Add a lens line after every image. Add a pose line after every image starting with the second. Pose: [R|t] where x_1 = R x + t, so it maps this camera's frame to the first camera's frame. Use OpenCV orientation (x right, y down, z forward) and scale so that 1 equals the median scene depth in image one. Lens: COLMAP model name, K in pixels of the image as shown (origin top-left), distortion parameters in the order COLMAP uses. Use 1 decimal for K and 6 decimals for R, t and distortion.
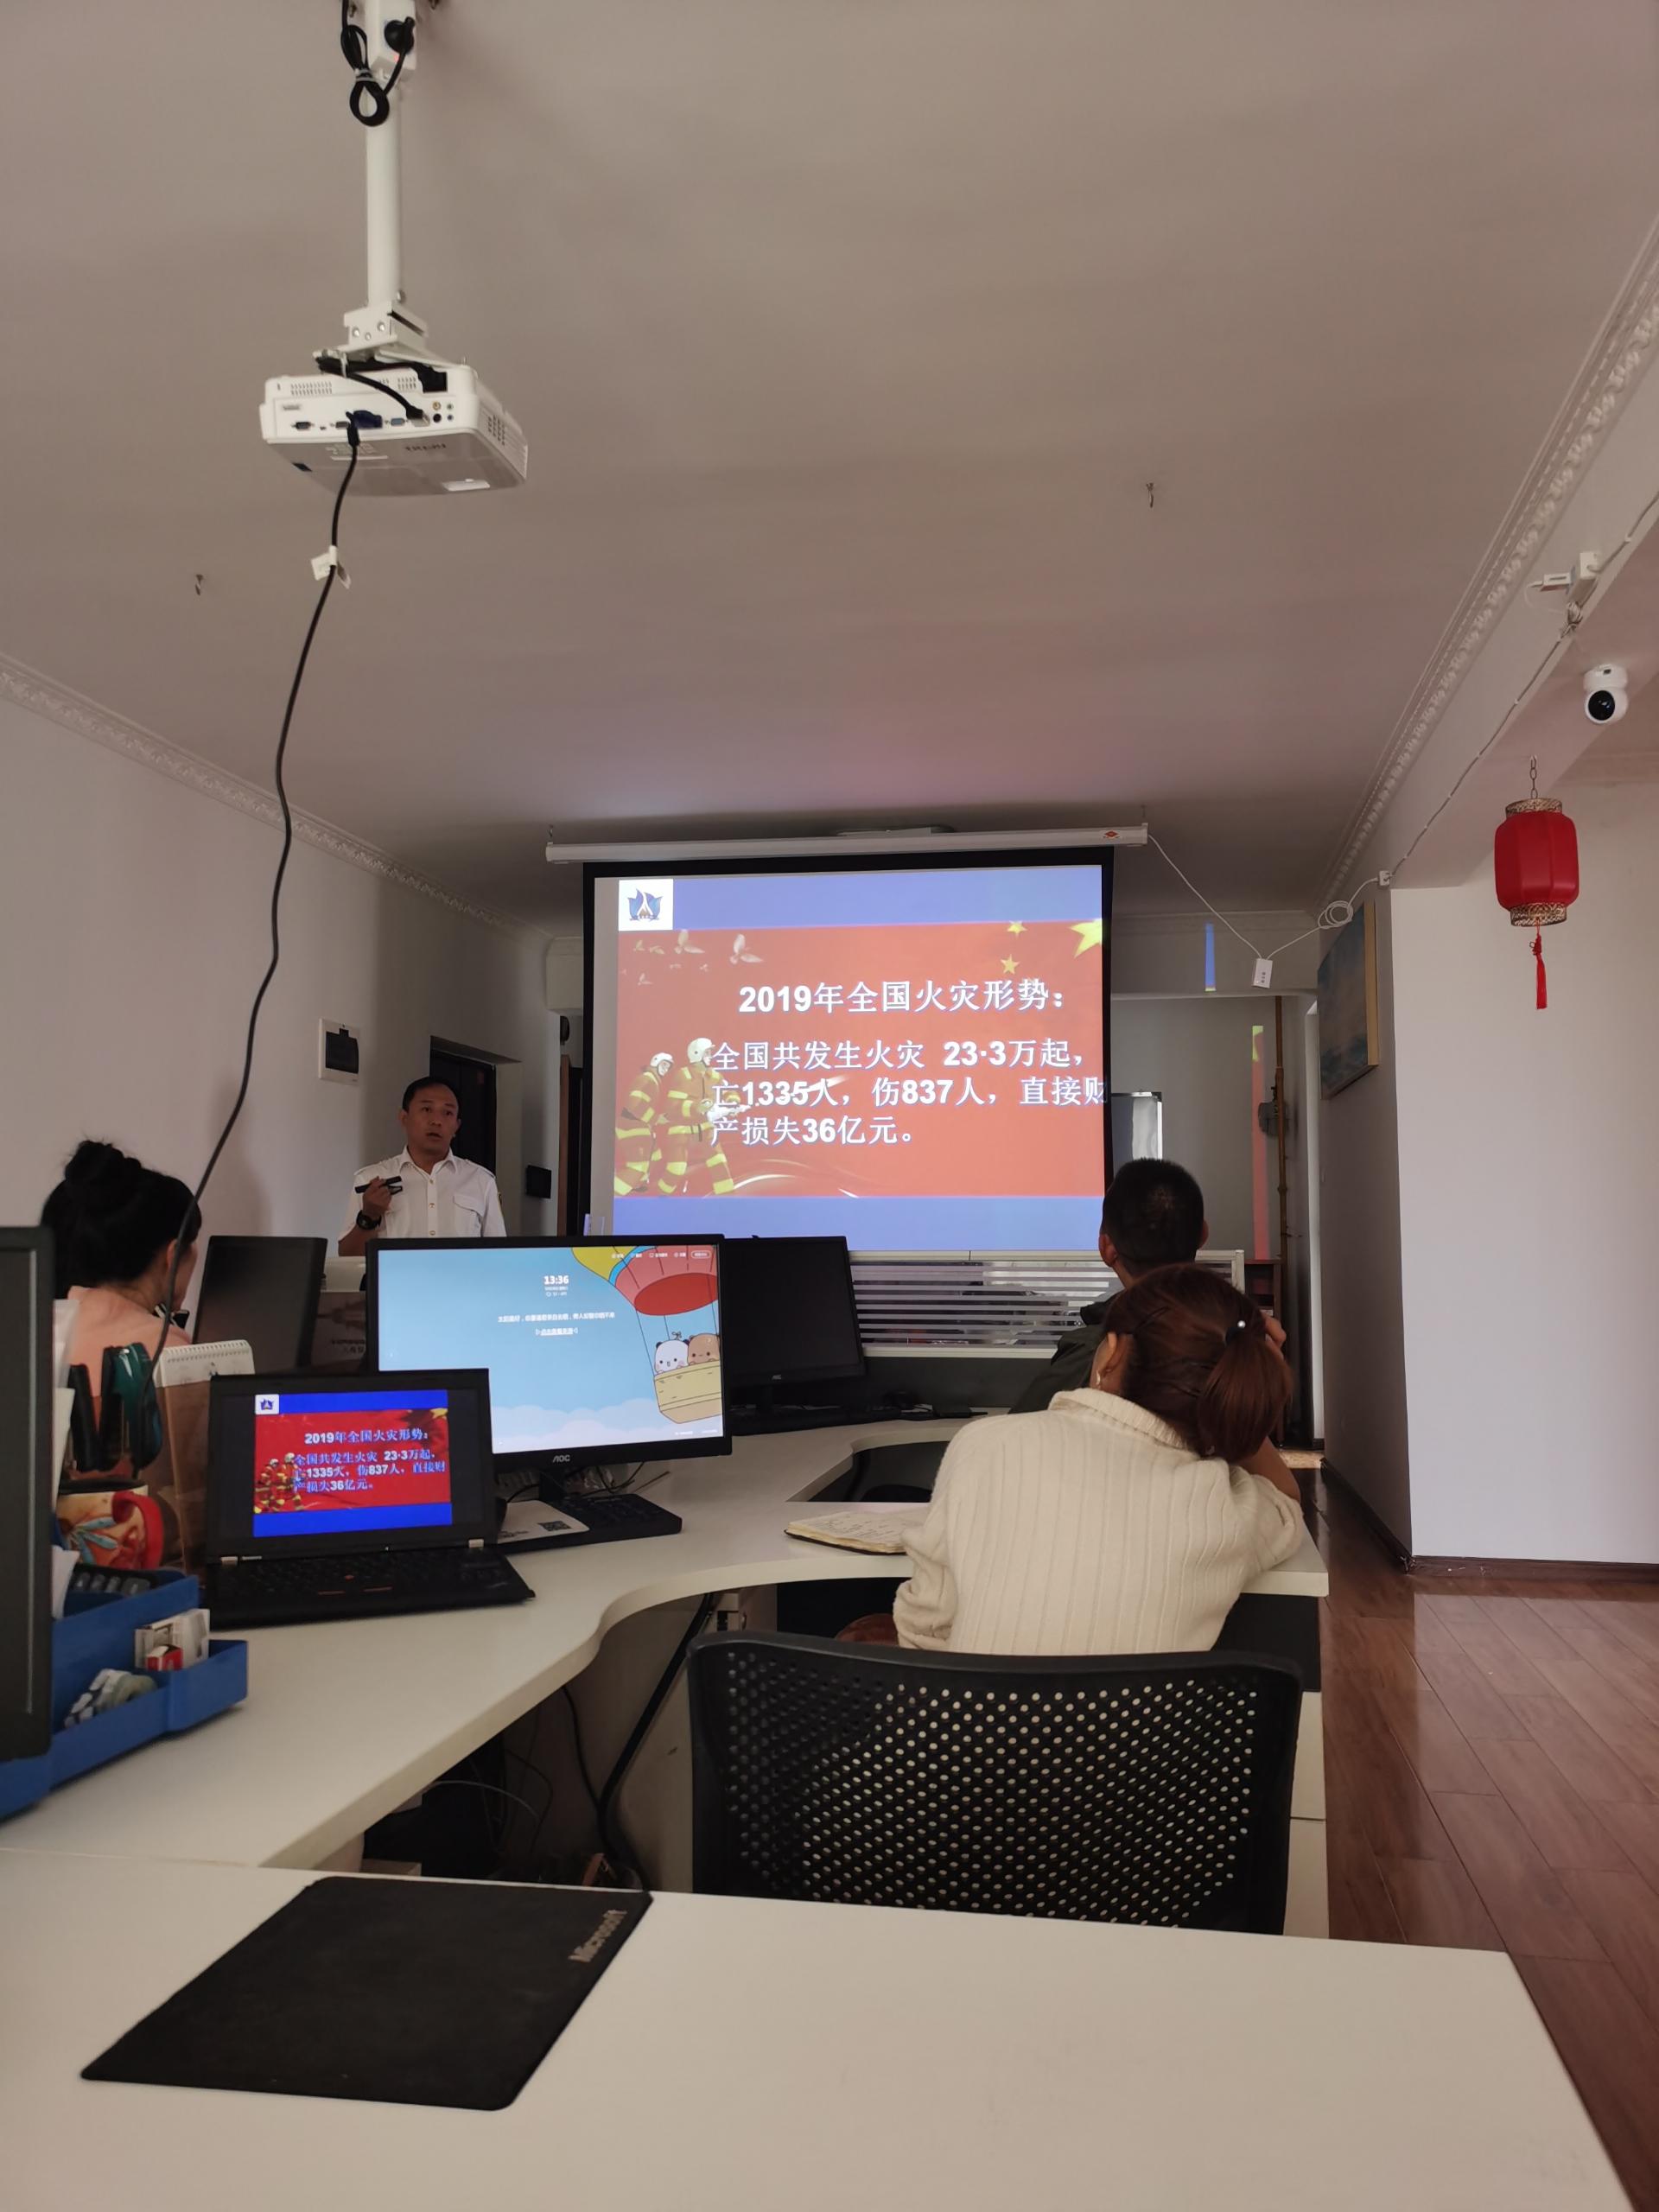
lens RADIAL K [[1695.0, 0, 830.3], [0, 1695.0, 1115.7], [0, 0, 1]] dist [0.063597, -0.054039]
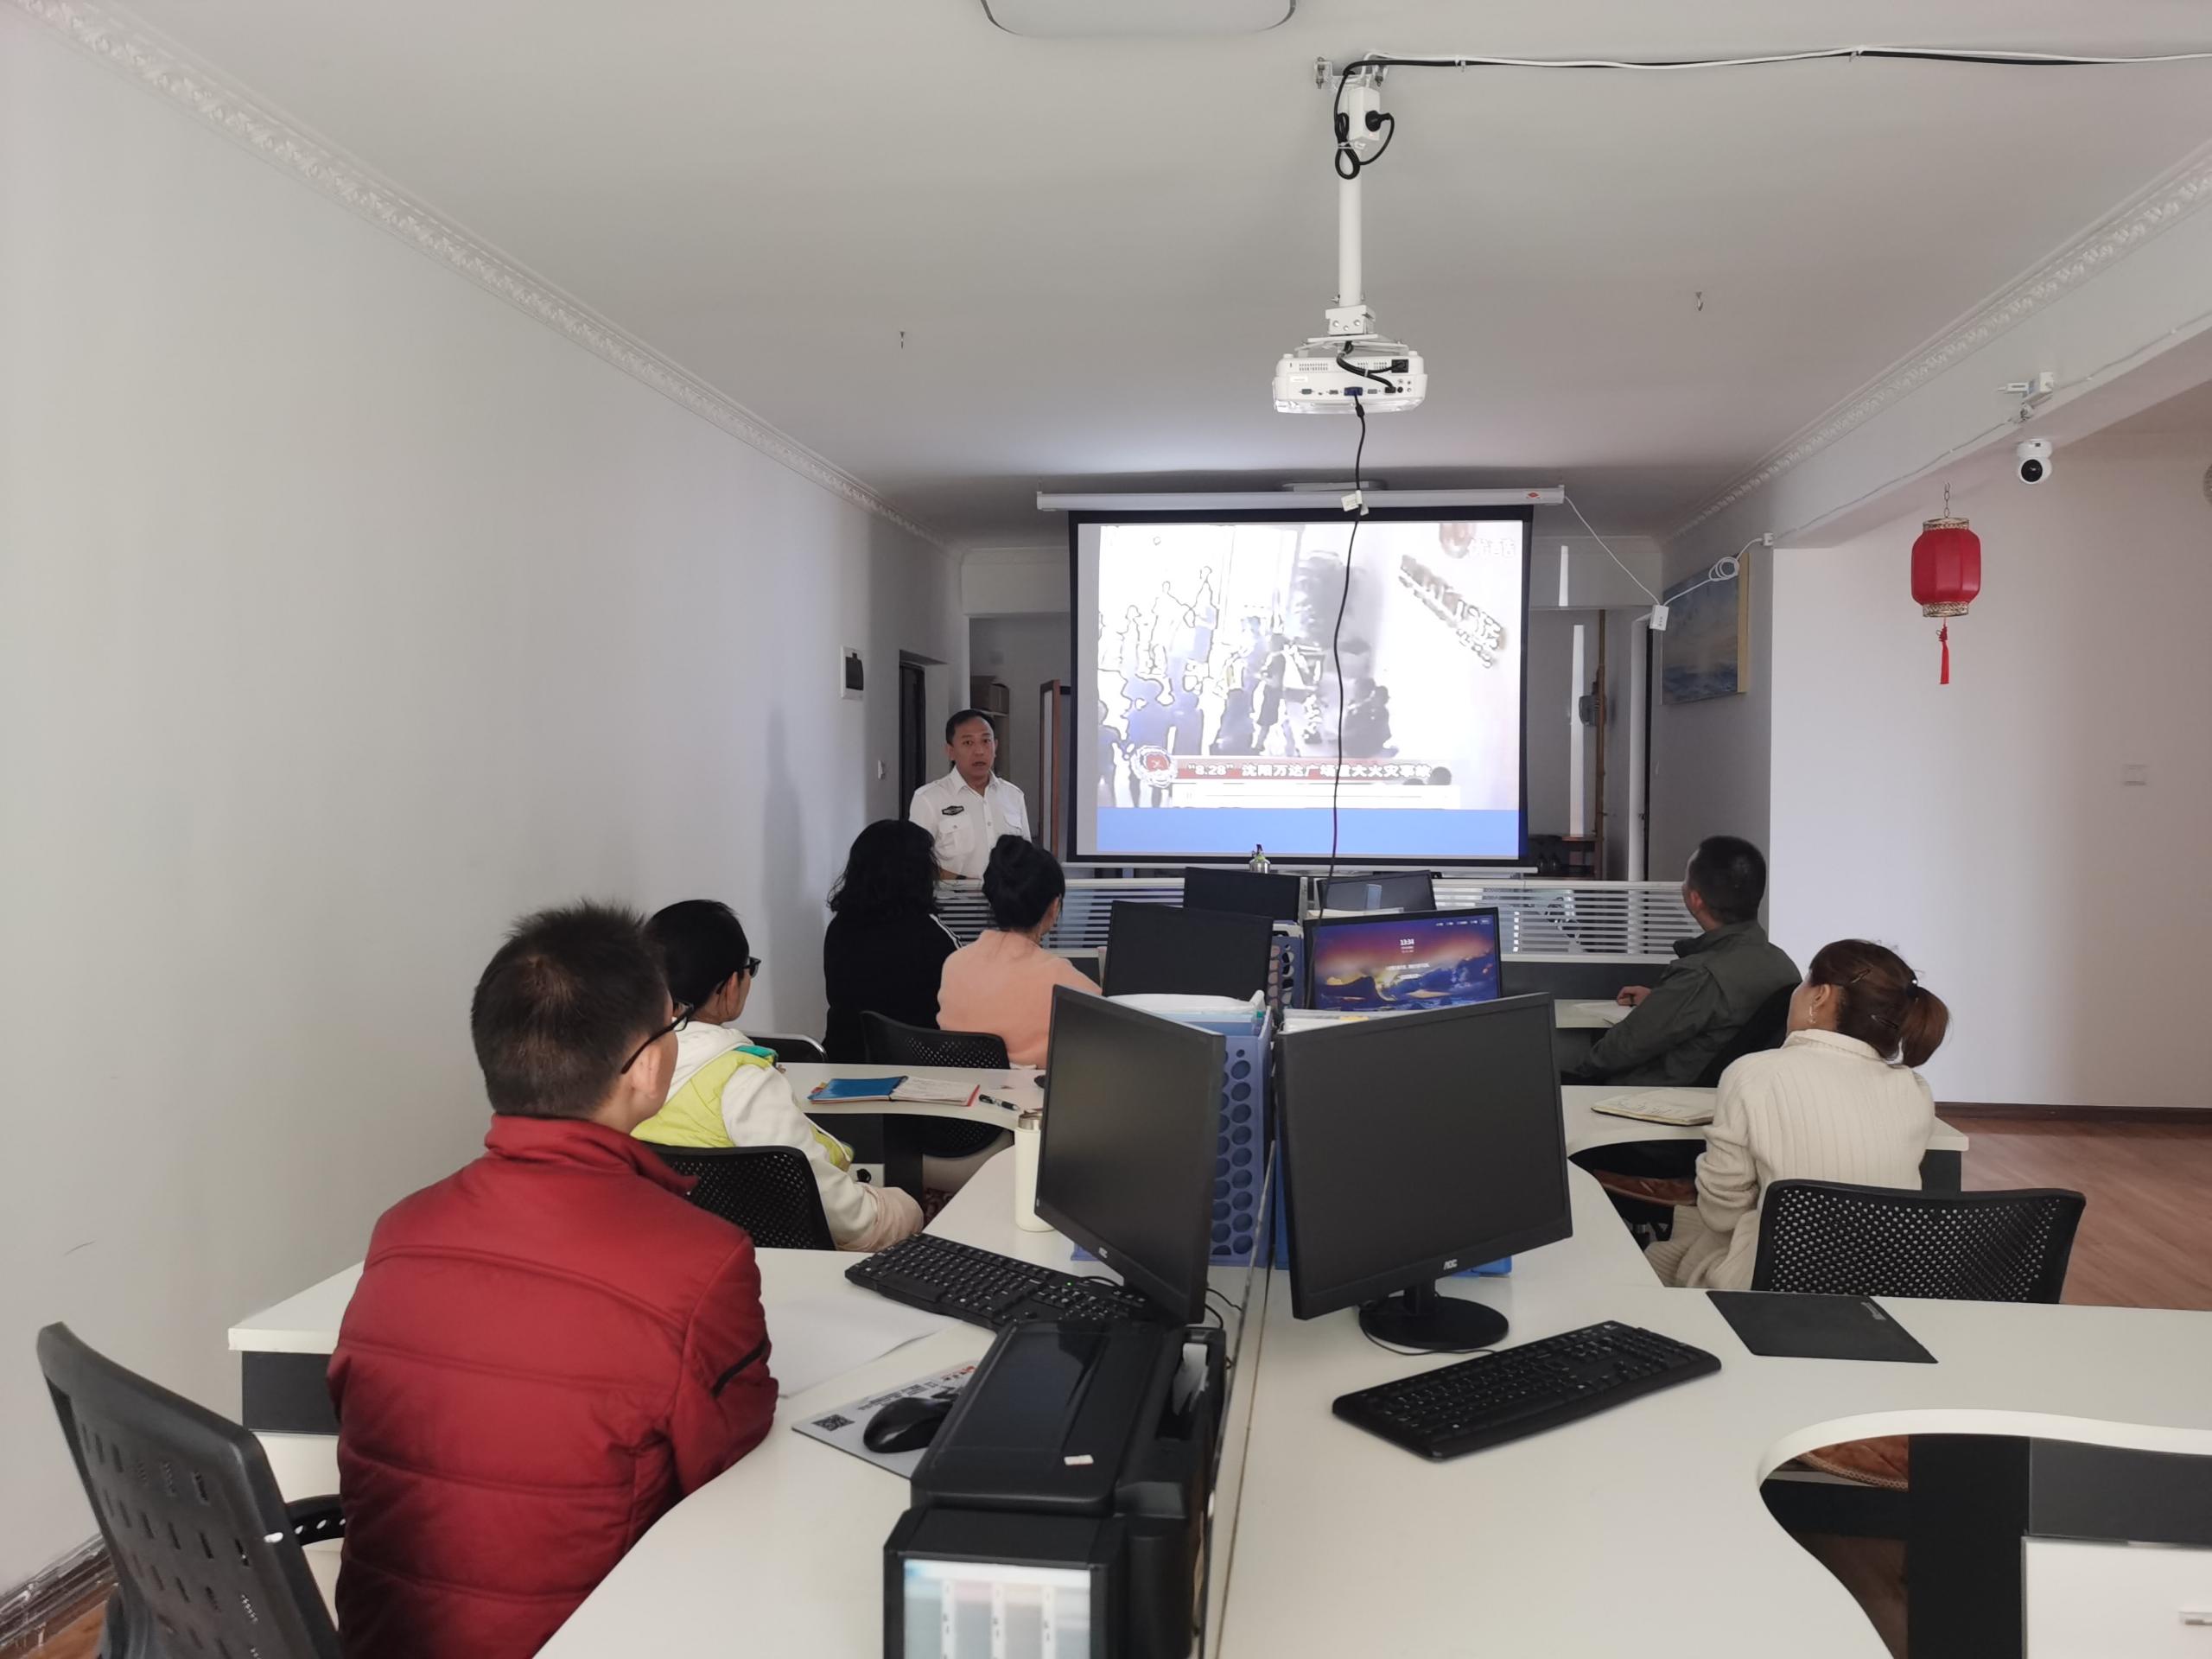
lens RADIAL K [[1695.0, 0, 1102.4], [0, 1695.0, 817.3], [0, 0, 1]] dist [0.063597, -0.054039]
pose [[0.998871, 0.001678, 0.047471, -0.480651], [-0.006360, 0.995103, 0.098642, -0.152135], [-0.047073, -0.098833, 0.993990, -0.444213]]
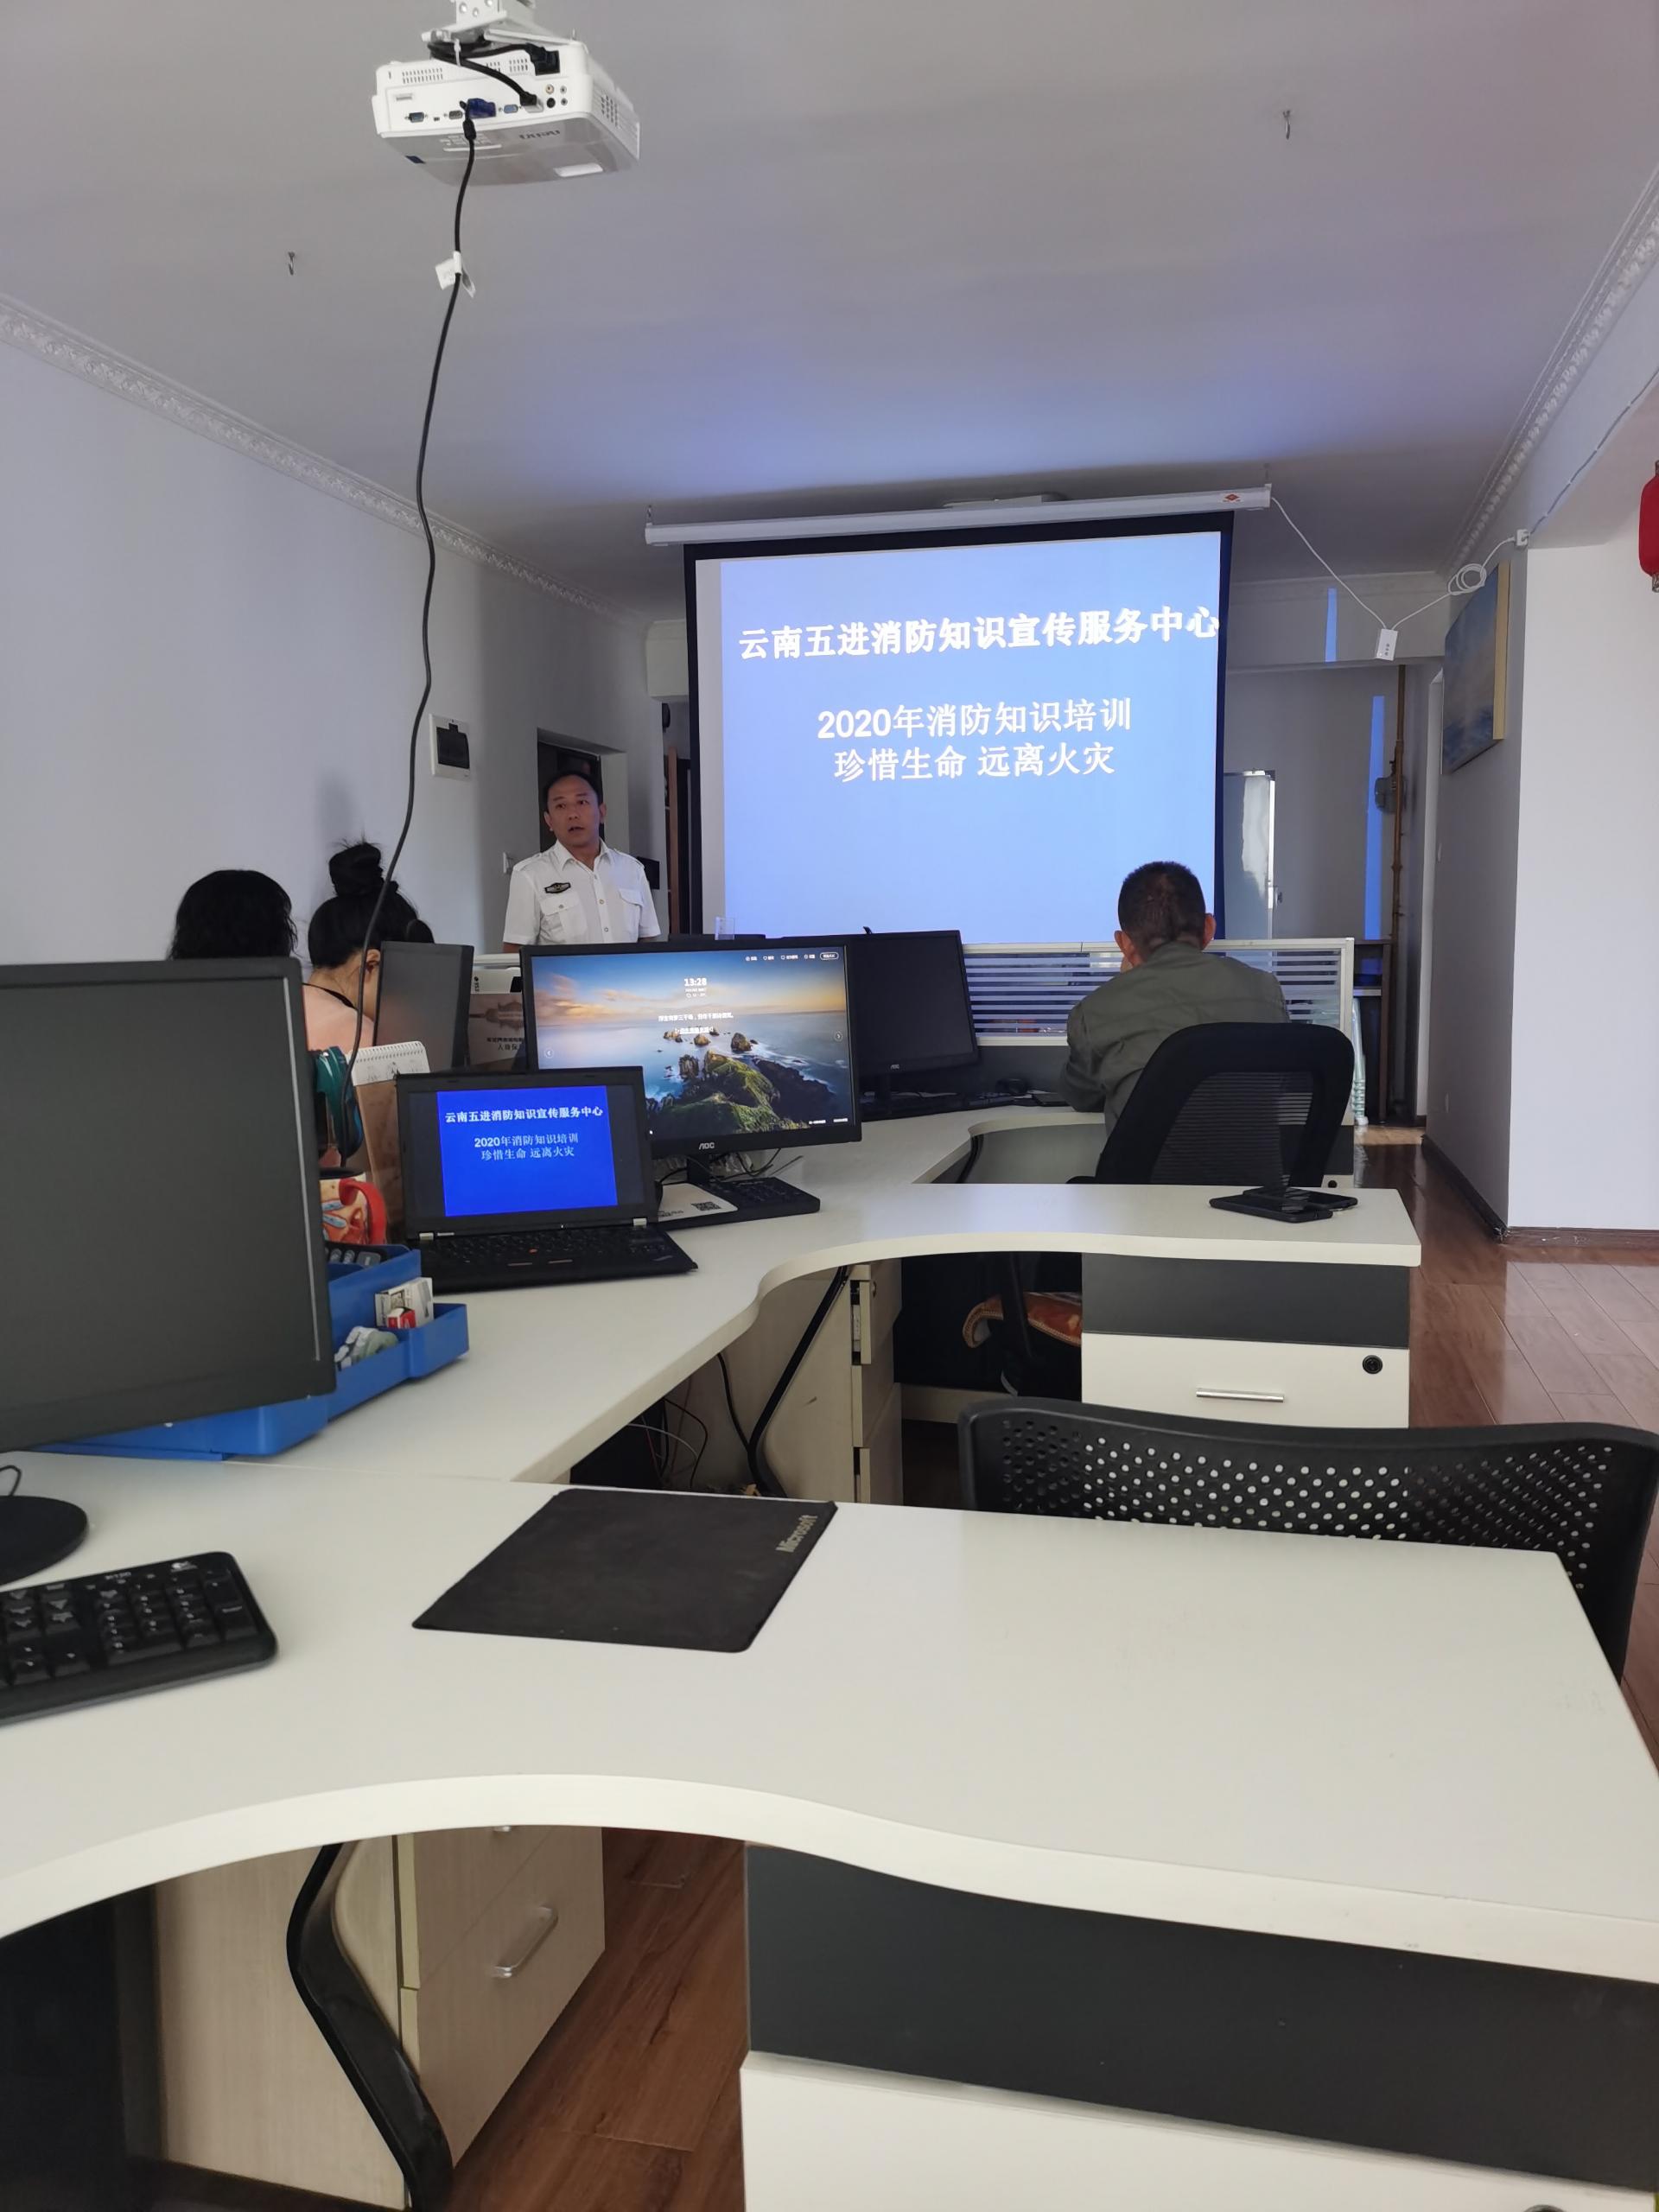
lens RADIAL K [[1695.0, 0, 830.3], [0, 1695.0, 1115.7], [0, 0, 1]] dist [0.063597, -0.054039]
pose [[0.998208, -0.007126, -0.059406, -0.013822], [0.018015, 0.982604, 0.184836, -0.015621], [0.057055, -0.185576, 0.980972, -0.052328]]
